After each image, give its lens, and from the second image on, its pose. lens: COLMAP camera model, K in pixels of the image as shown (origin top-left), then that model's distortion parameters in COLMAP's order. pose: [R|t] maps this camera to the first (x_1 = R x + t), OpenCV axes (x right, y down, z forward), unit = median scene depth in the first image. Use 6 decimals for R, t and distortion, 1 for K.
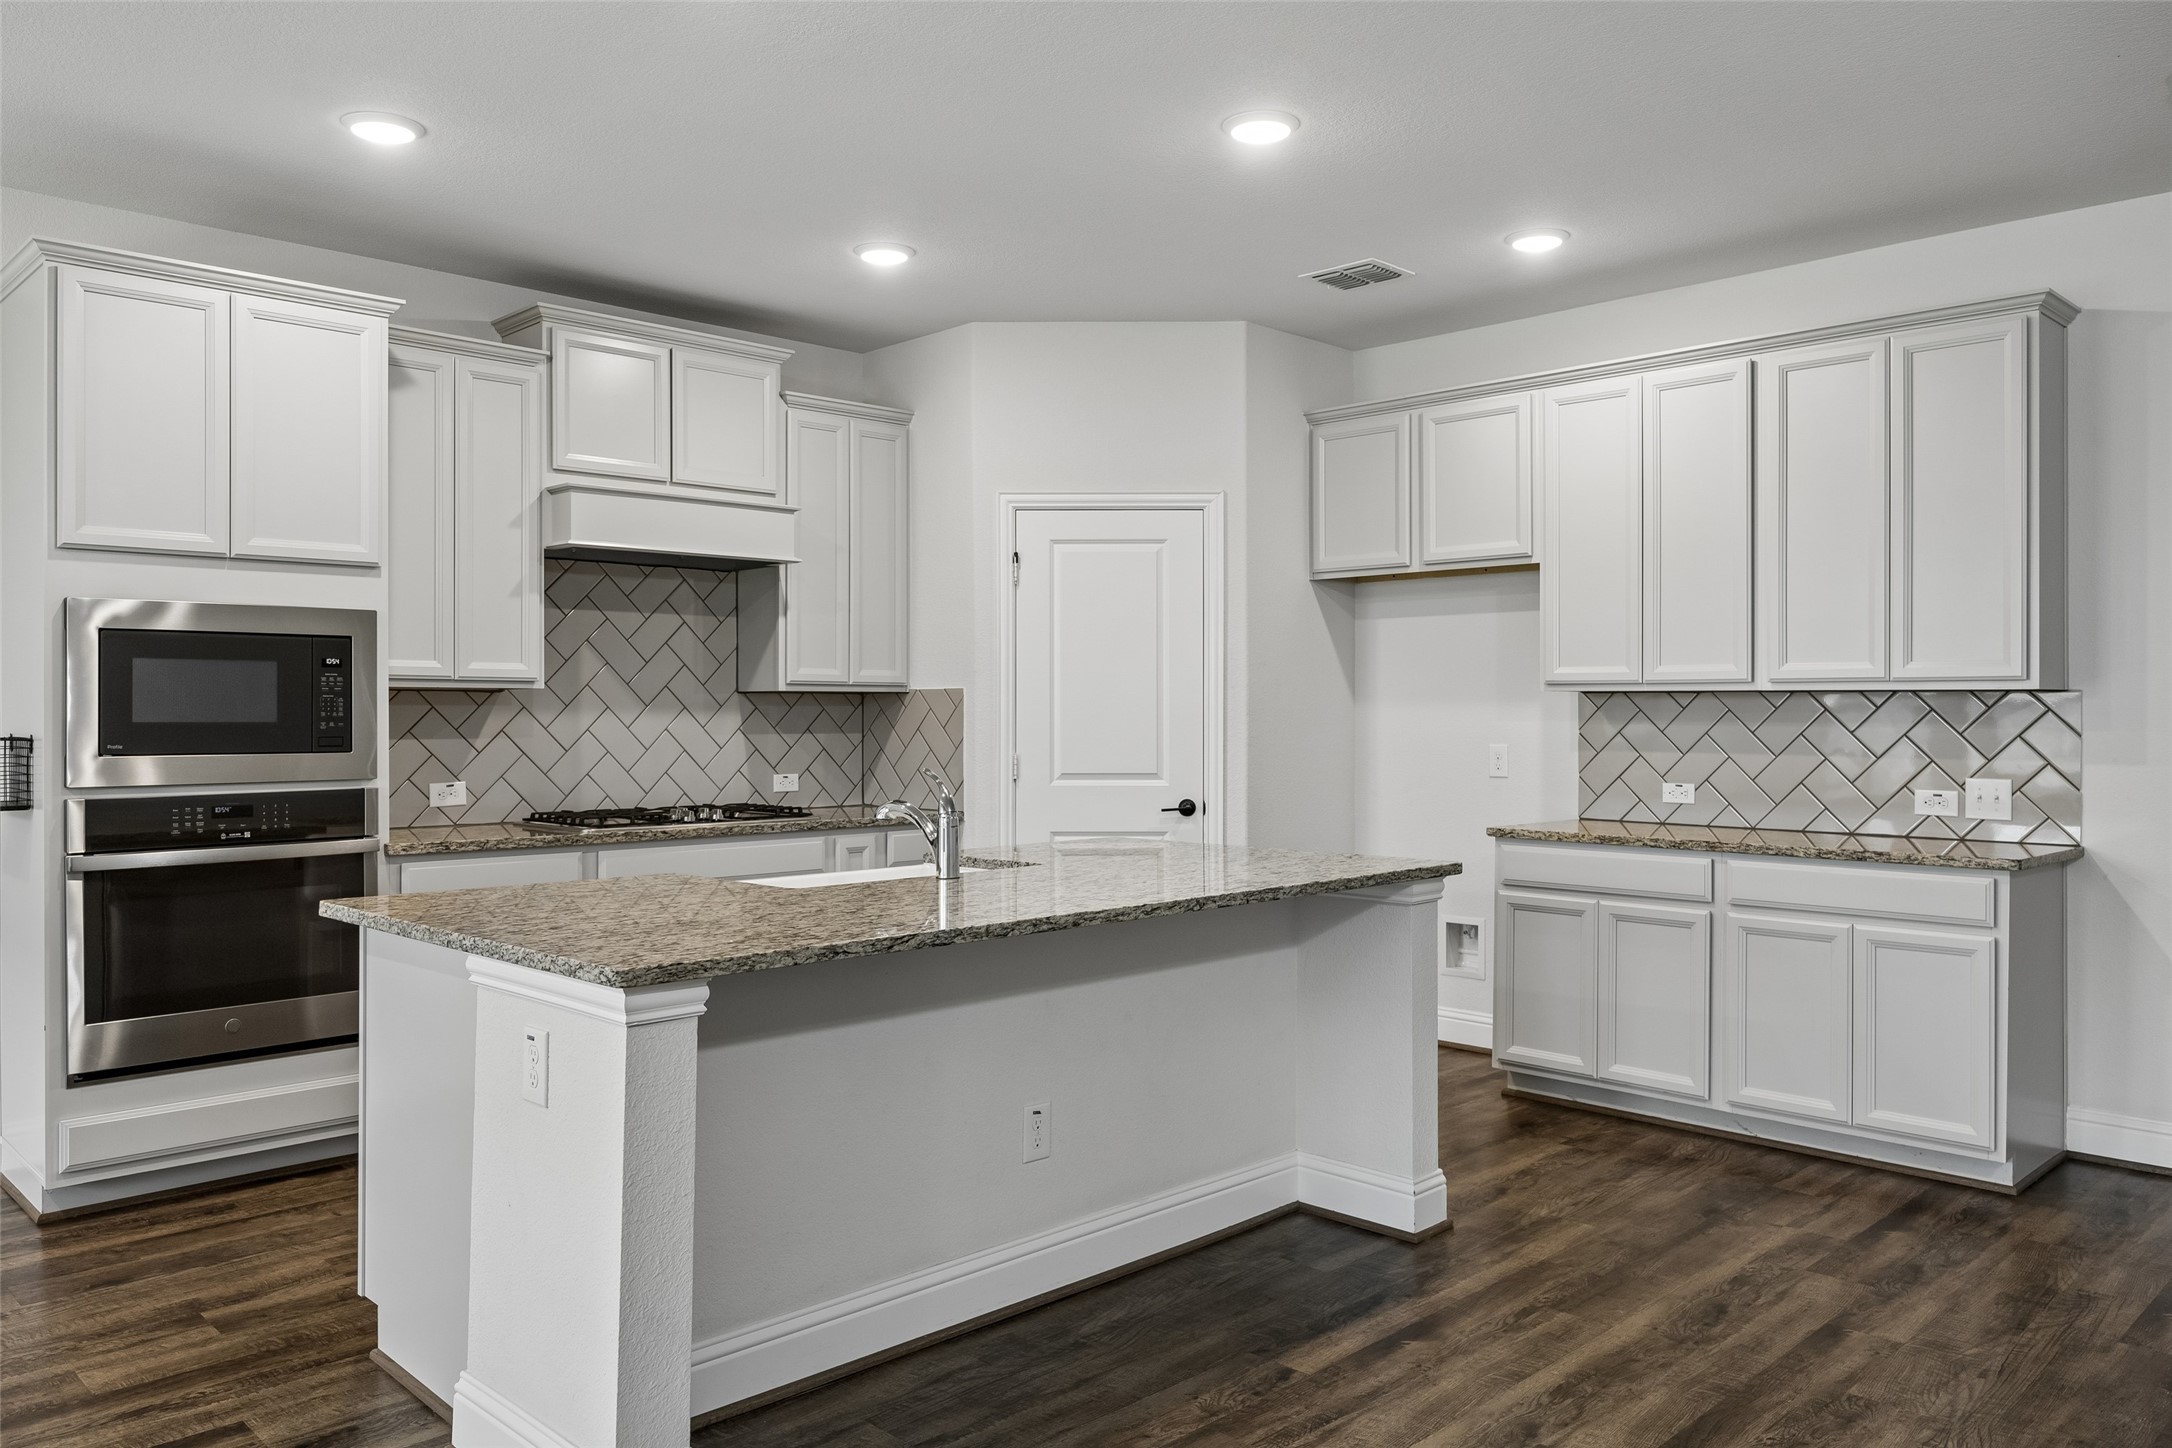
lens RADIAL K [[1556.5, 0, 1065.4], [0, 1556.5, 709.8], [0, 0, 1]] dist [-0.009084, 0.003227]
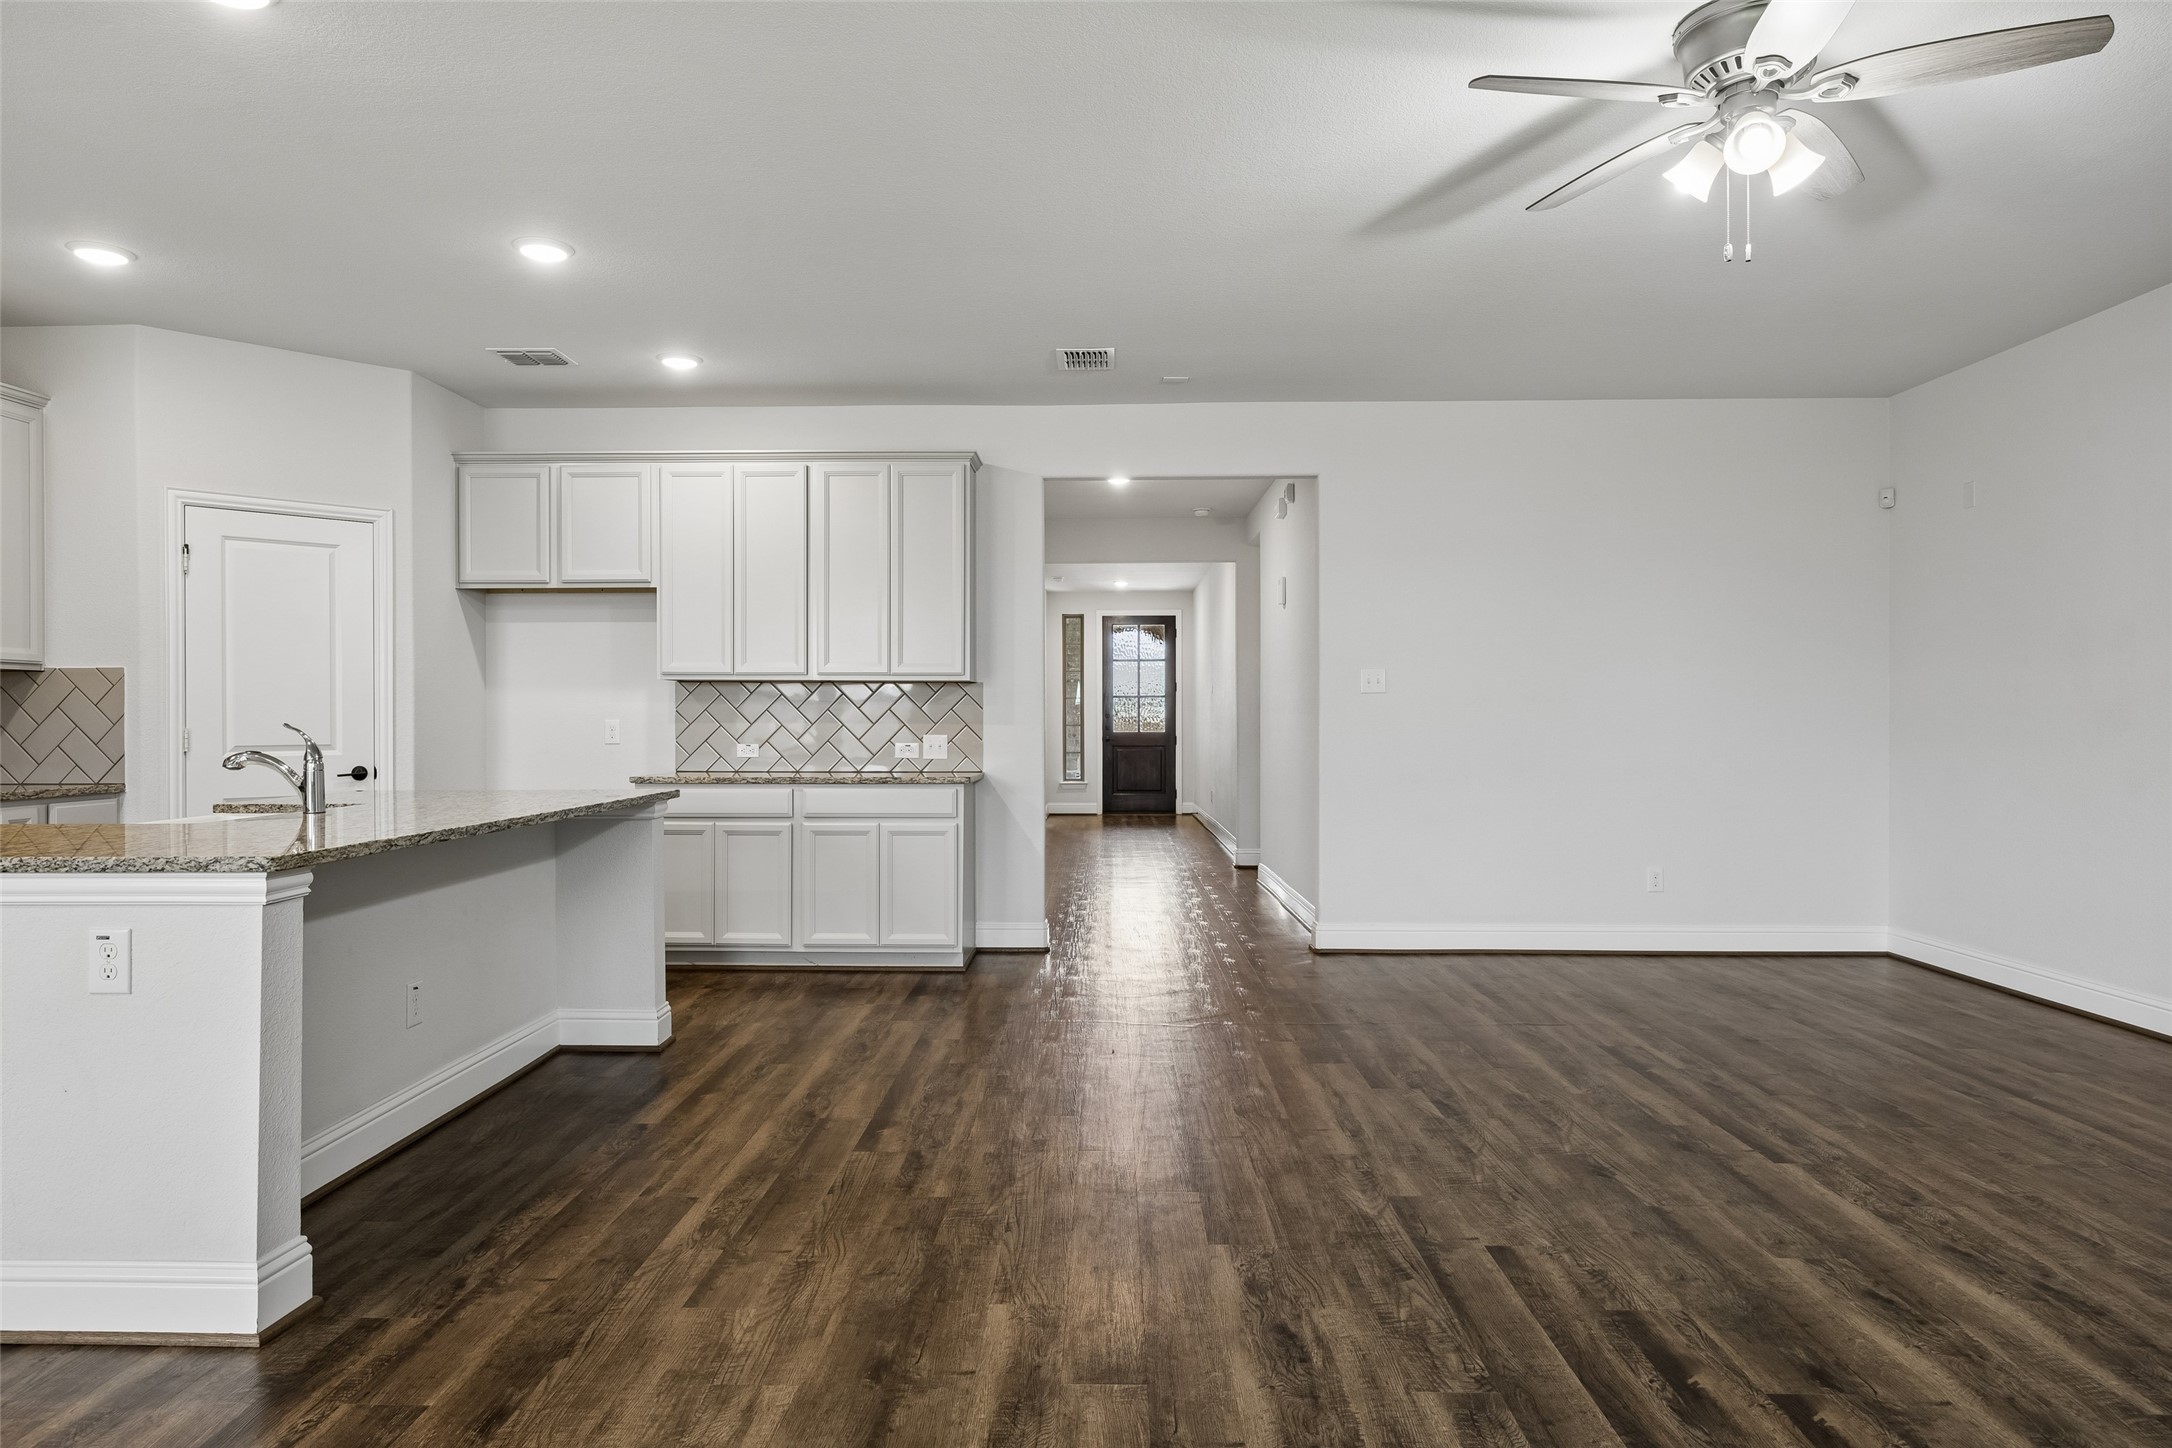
lens RADIAL K [[1285.7, 0, 1079.8], [0, 1285.7, 728.6], [0, 0, 1]] dist [-0.003162, -0.000945]
pose [[0.712344, -0.006204, 0.701803, -0.263233], [0.000572, 0.999966, 0.008258, 0.025630], [-0.701831, -0.005481, 0.712323, -0.098649]]
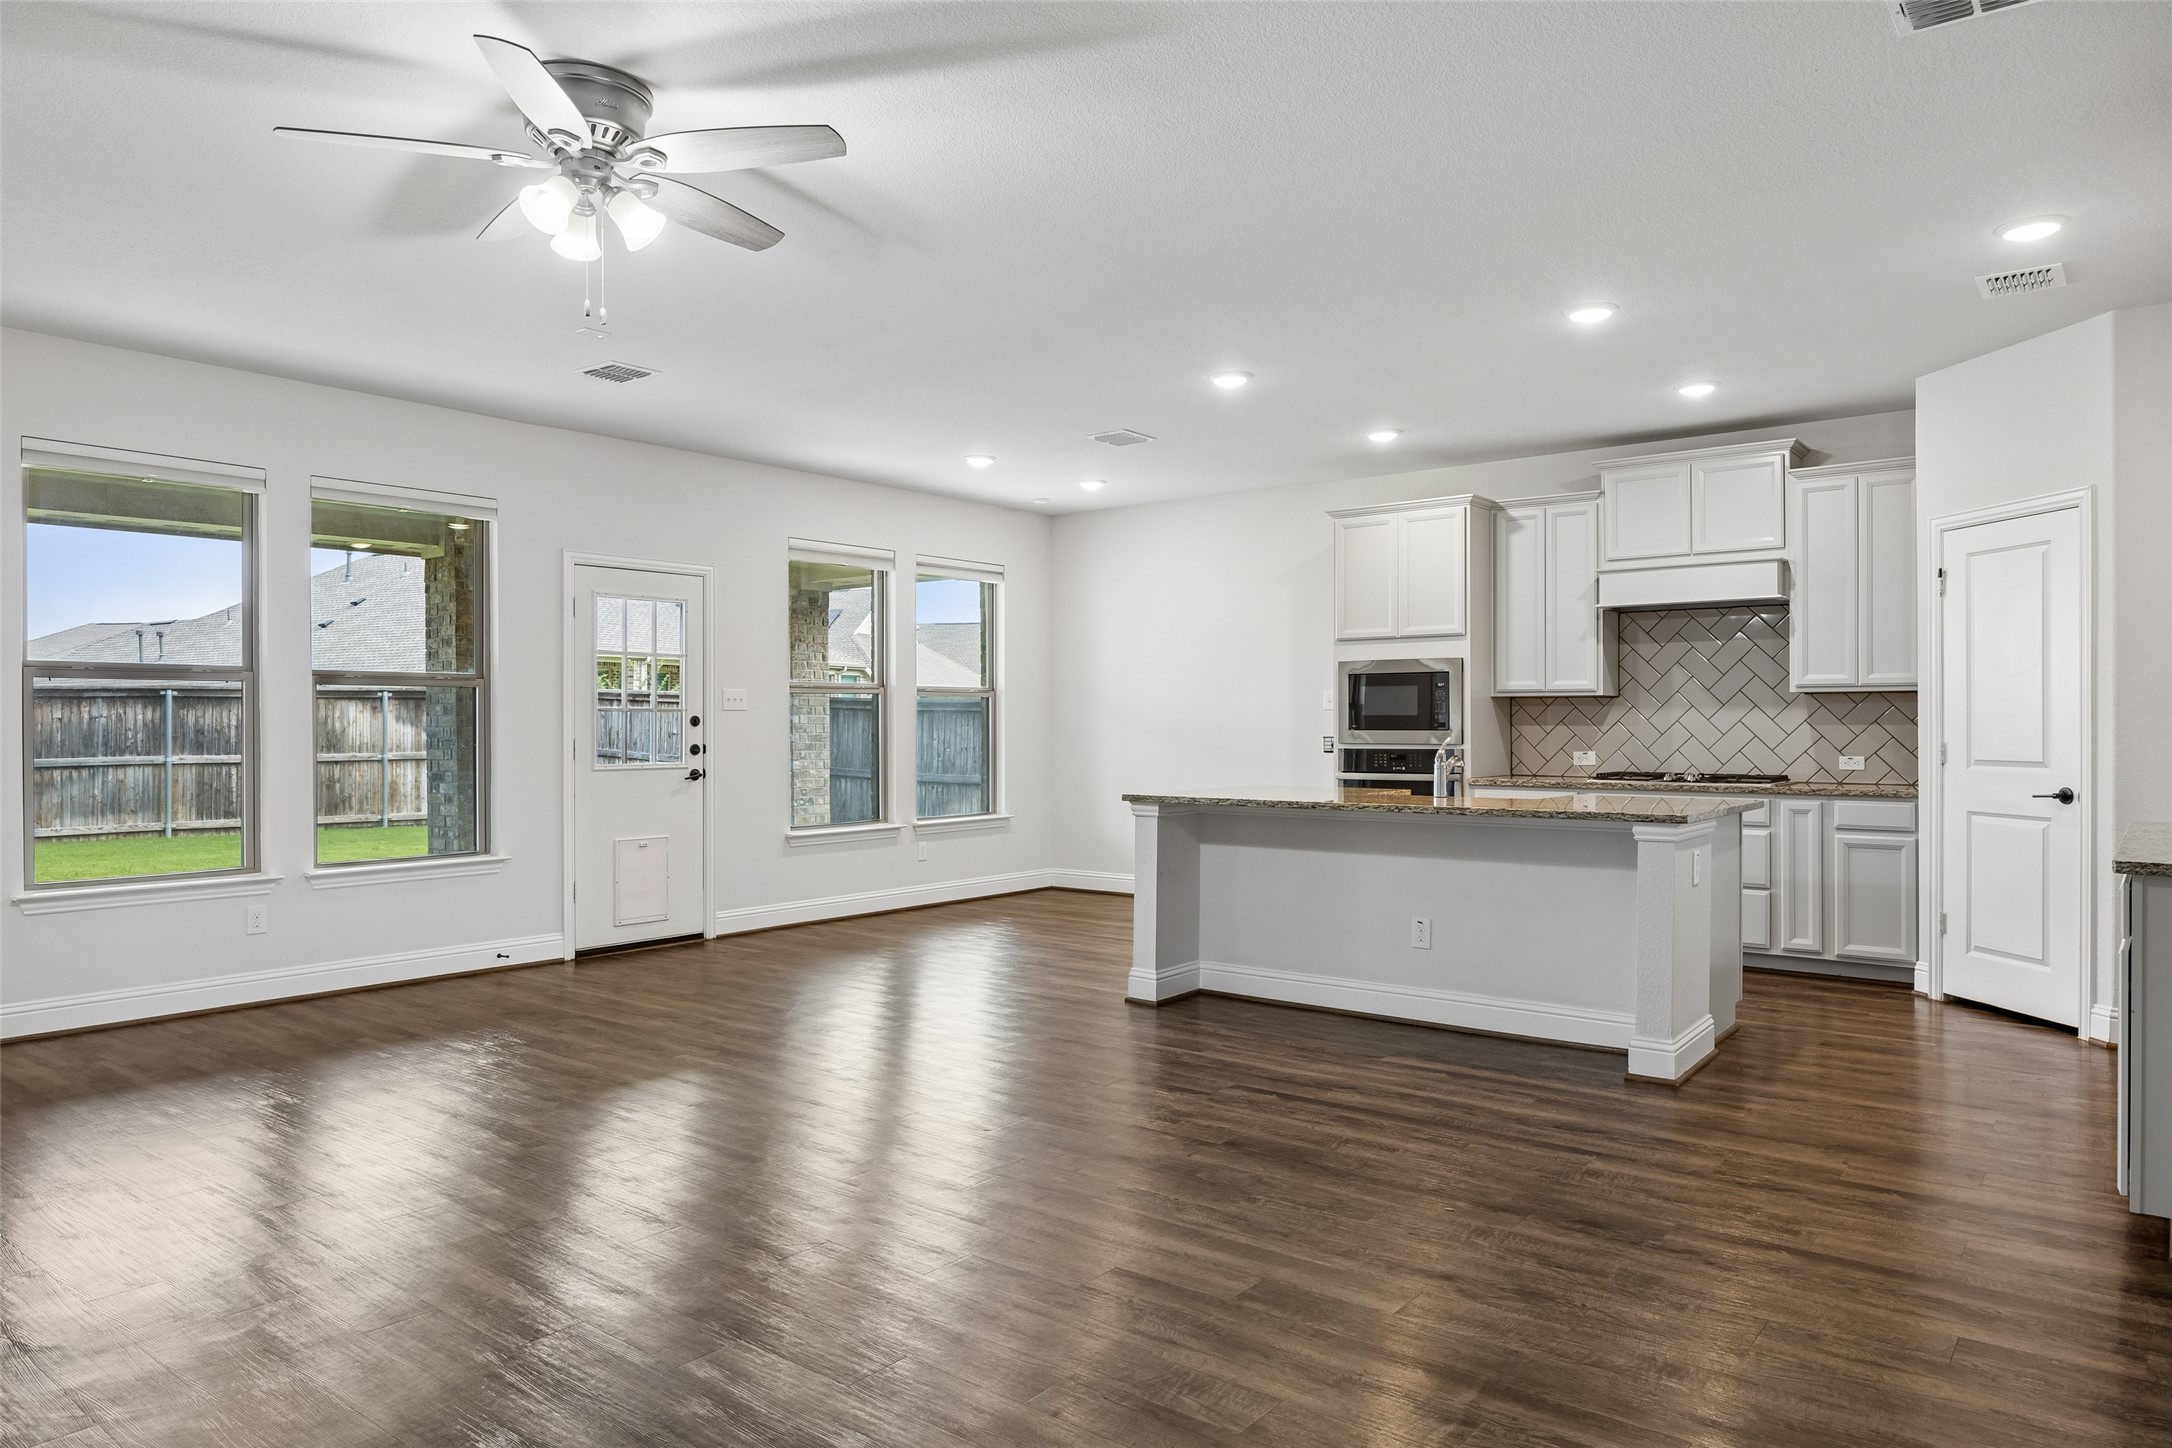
lens RADIAL K [[1401.8, 0, 1064.8], [0, 1401.8, 726.7], [0, 0, 1]] dist [0.004961, 0.002292]
pose [[0.122695, 0.003138, -0.992439, 1.126134], [0.003406, 0.999988, 0.003583, 0.013435], [0.992439, -0.003819, 0.122683, 0.267333]]
